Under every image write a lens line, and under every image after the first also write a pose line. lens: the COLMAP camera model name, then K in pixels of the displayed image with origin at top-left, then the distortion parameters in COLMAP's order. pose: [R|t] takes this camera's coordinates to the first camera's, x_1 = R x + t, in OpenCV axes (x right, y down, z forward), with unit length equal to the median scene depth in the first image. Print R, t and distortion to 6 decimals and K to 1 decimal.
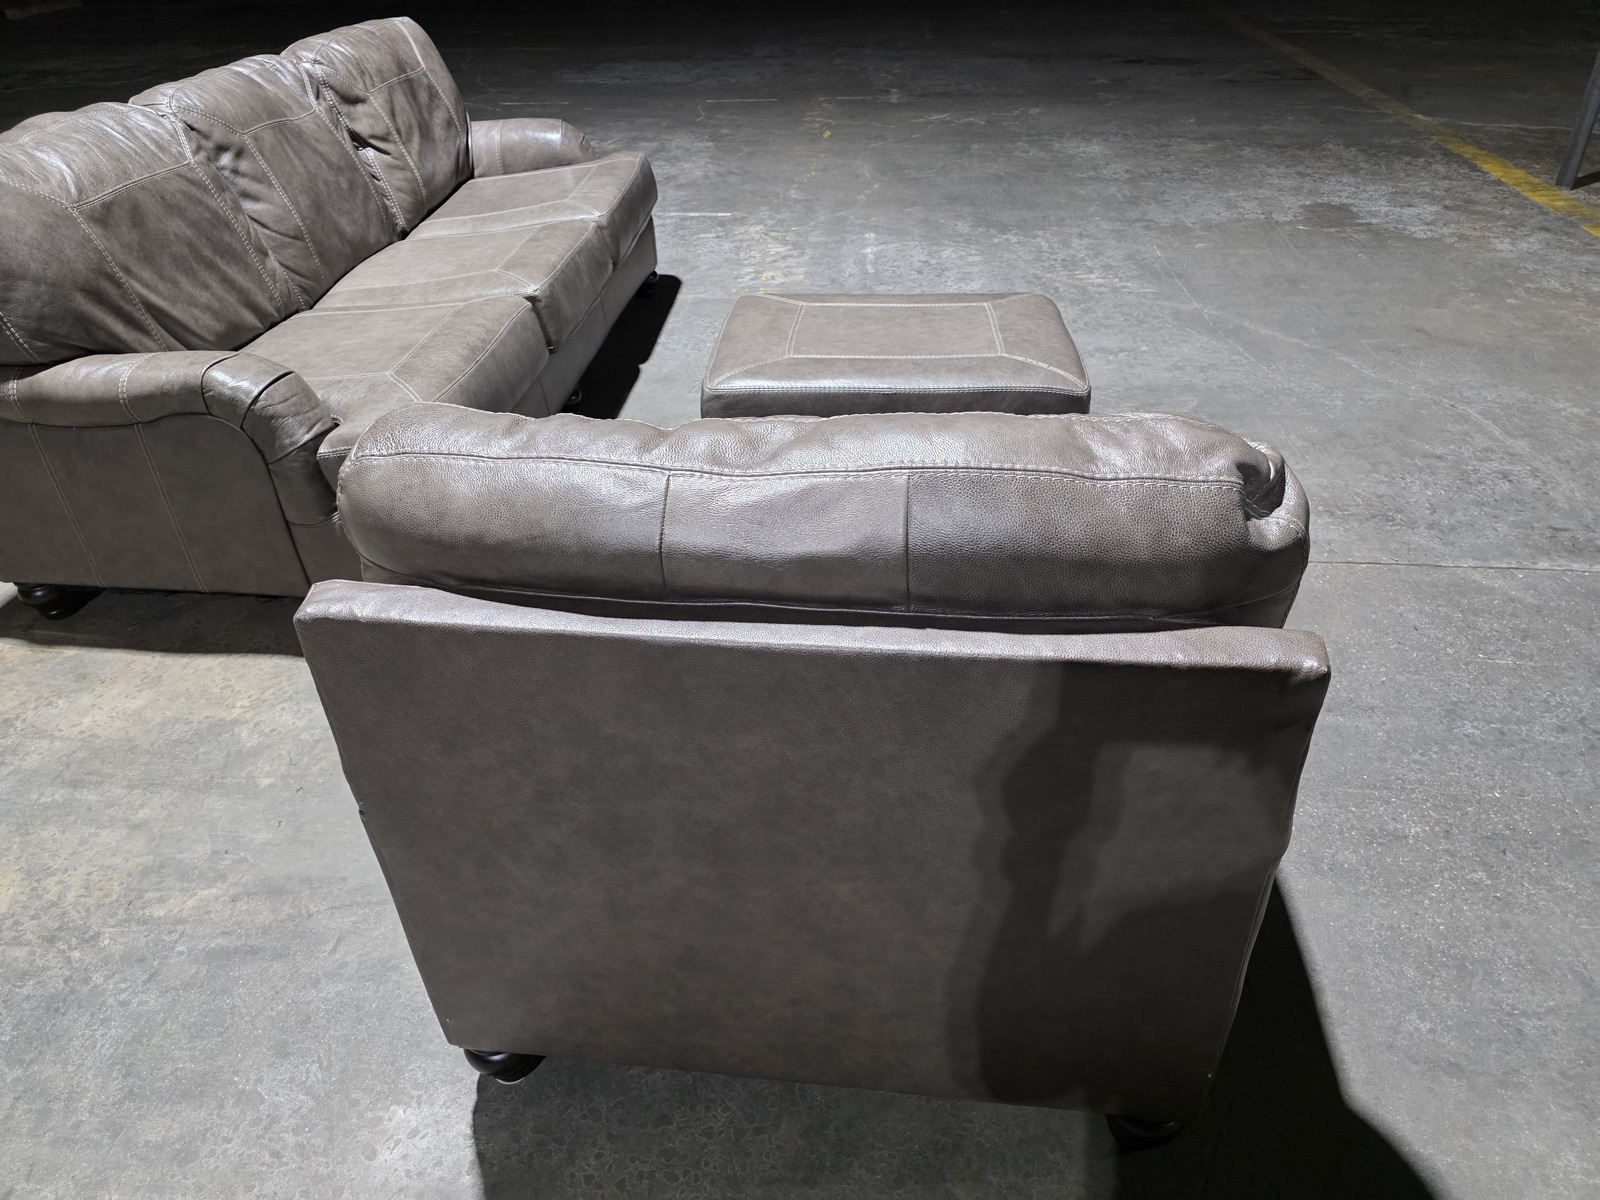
lens RADIAL K [[1076.8, 0, 803.5], [0, 1076.8, 598.6], [0, 0, 1]] dist [0.044294, -0.035811]
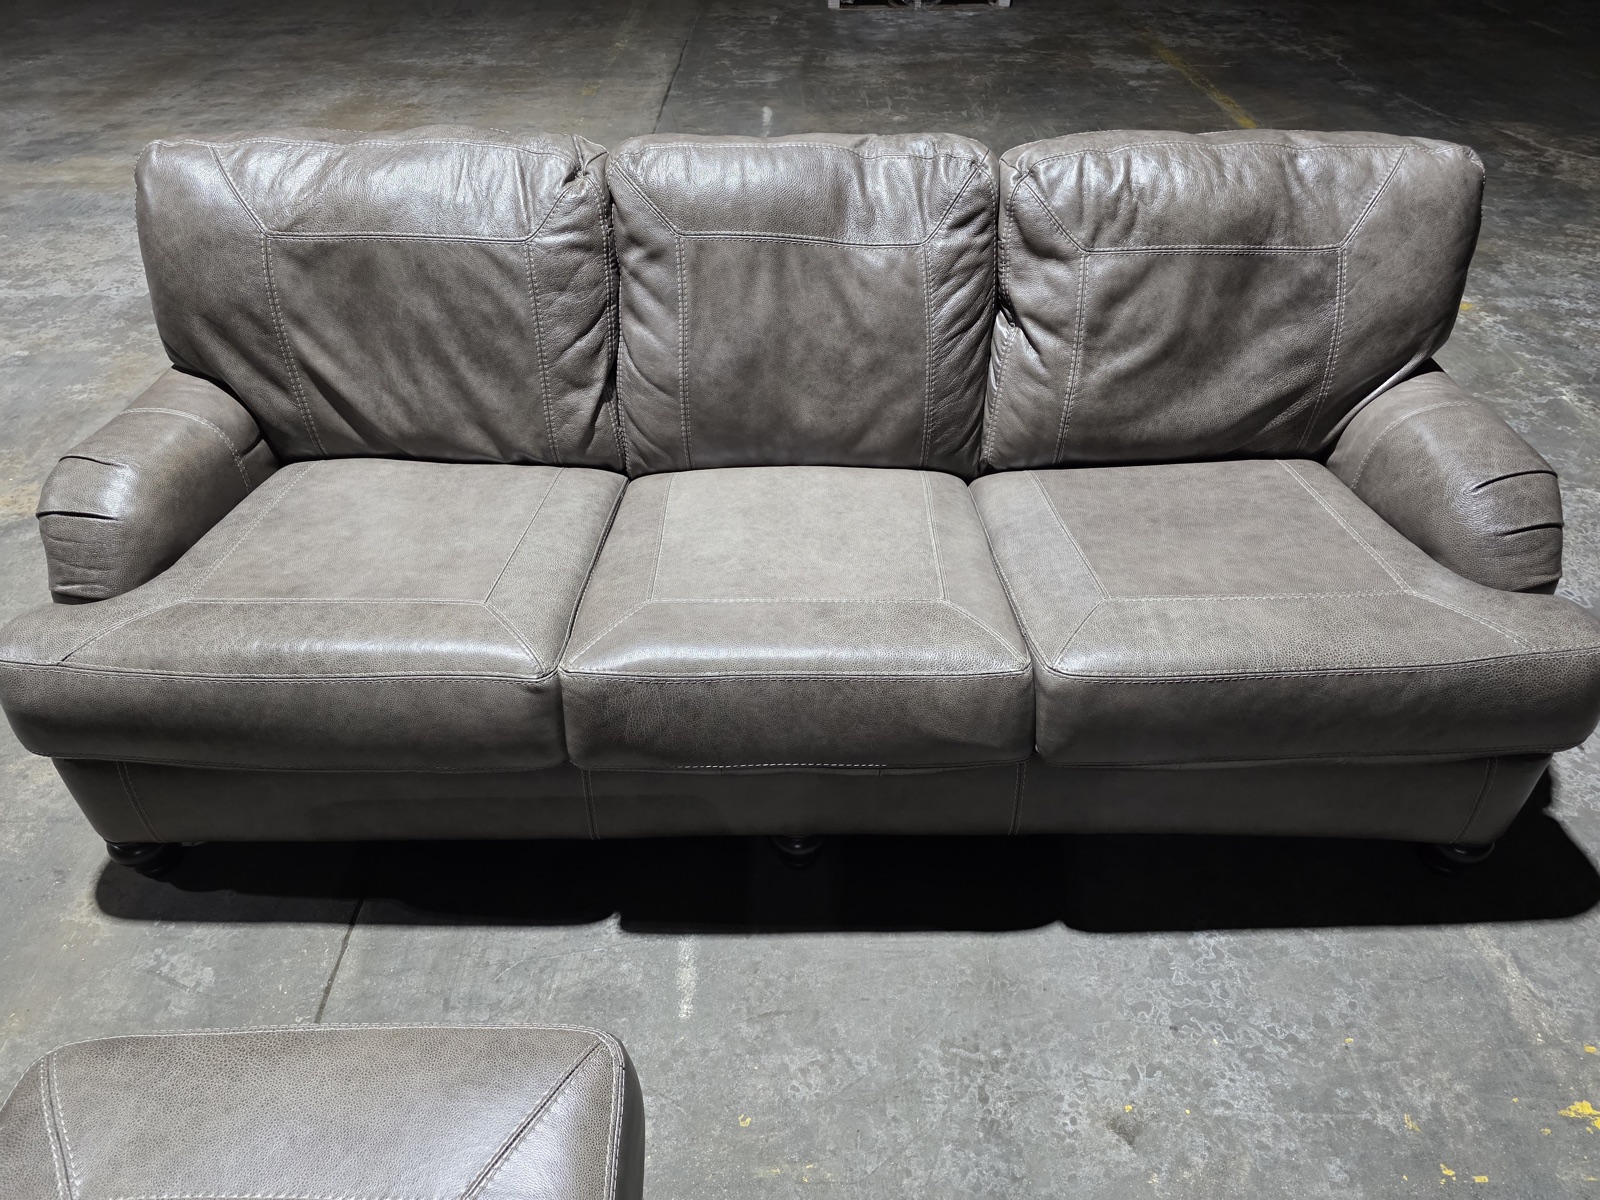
lens RADIAL K [[1076.8, 0, 803.4], [0, 1076.8, 612.1], [0, 0, 1]] dist [0.044294, -0.035811]
pose [[0.089523, 0.639085, -0.763908, 0.160455], [-0.565221, 0.664117, 0.489361, -0.656833], [0.820068, 0.387968, 0.420678, 0.890560]]
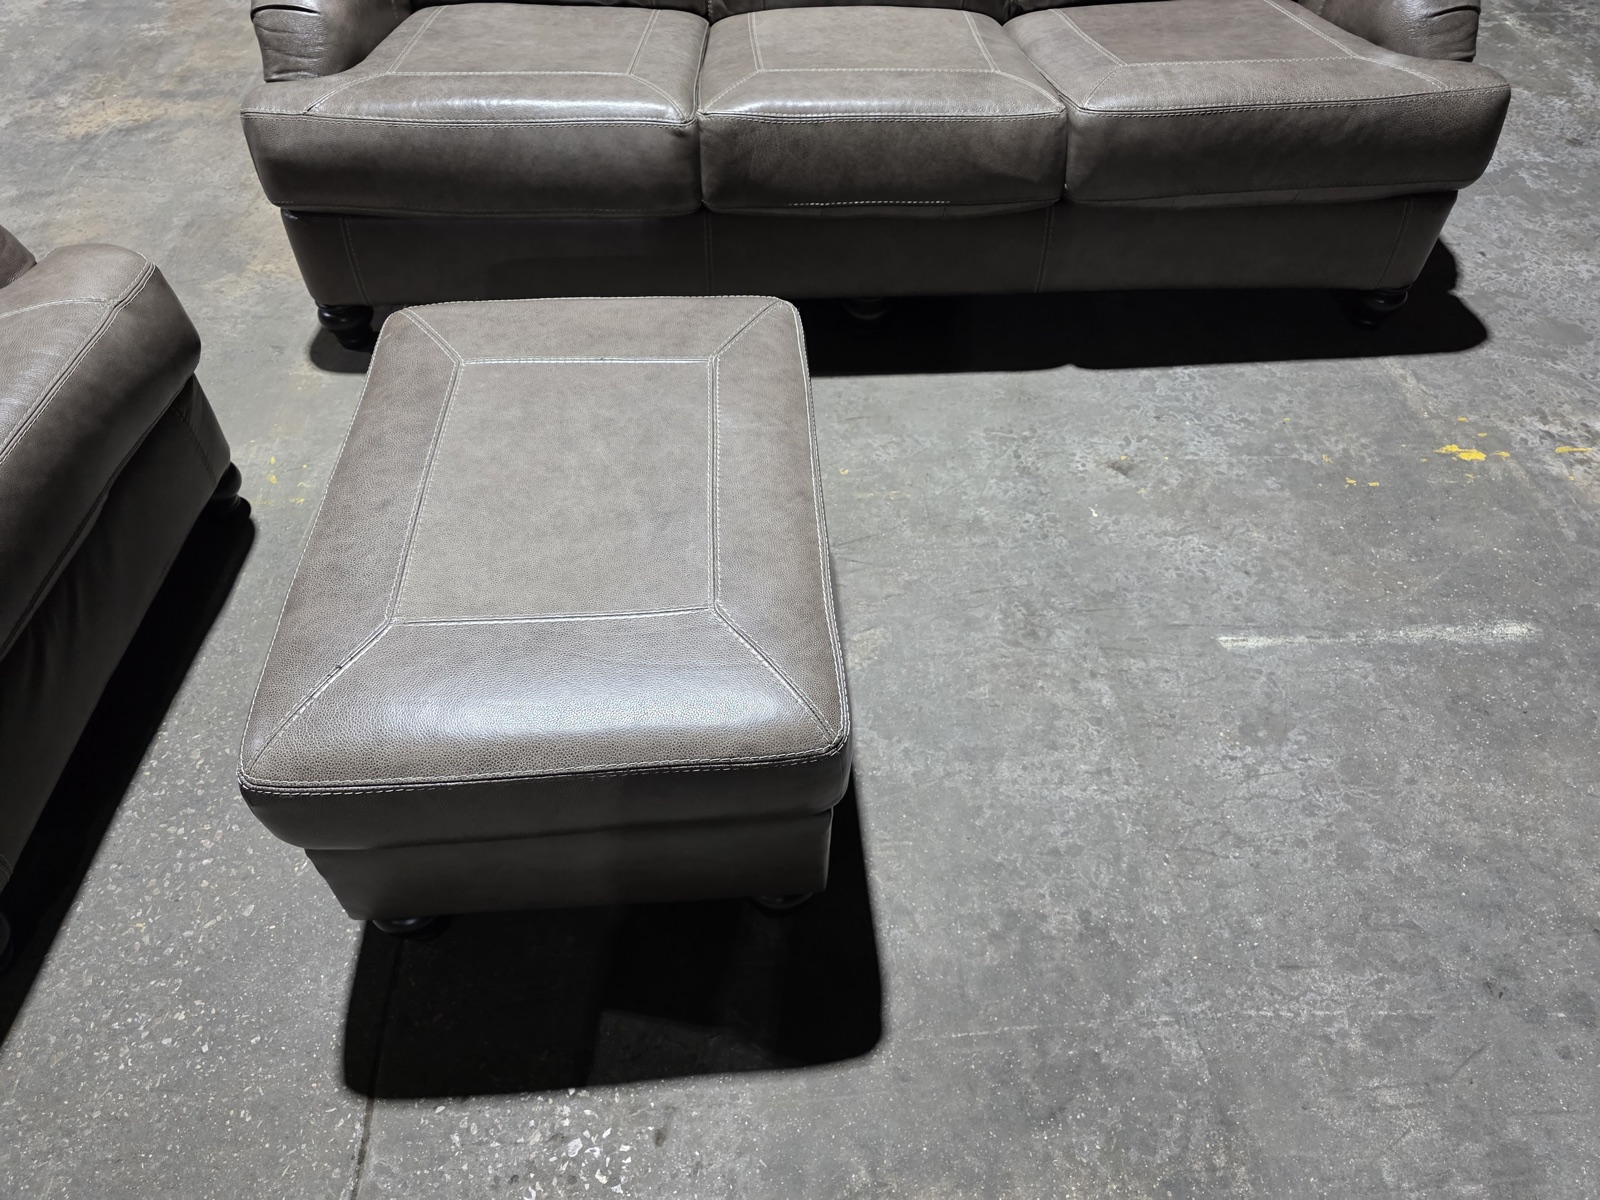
lens RADIAL K [[1076.8, 0, 788.1], [0, 1076.8, 616.4], [0, 0, 1]] dist [0.044294, -0.035811]
pose [[0.122902, 0.755614, -0.643384, 0.463416], [-0.569639, 0.584579, 0.577736, -0.546634], [0.812654, 0.295492, 0.502273, 0.818260]]
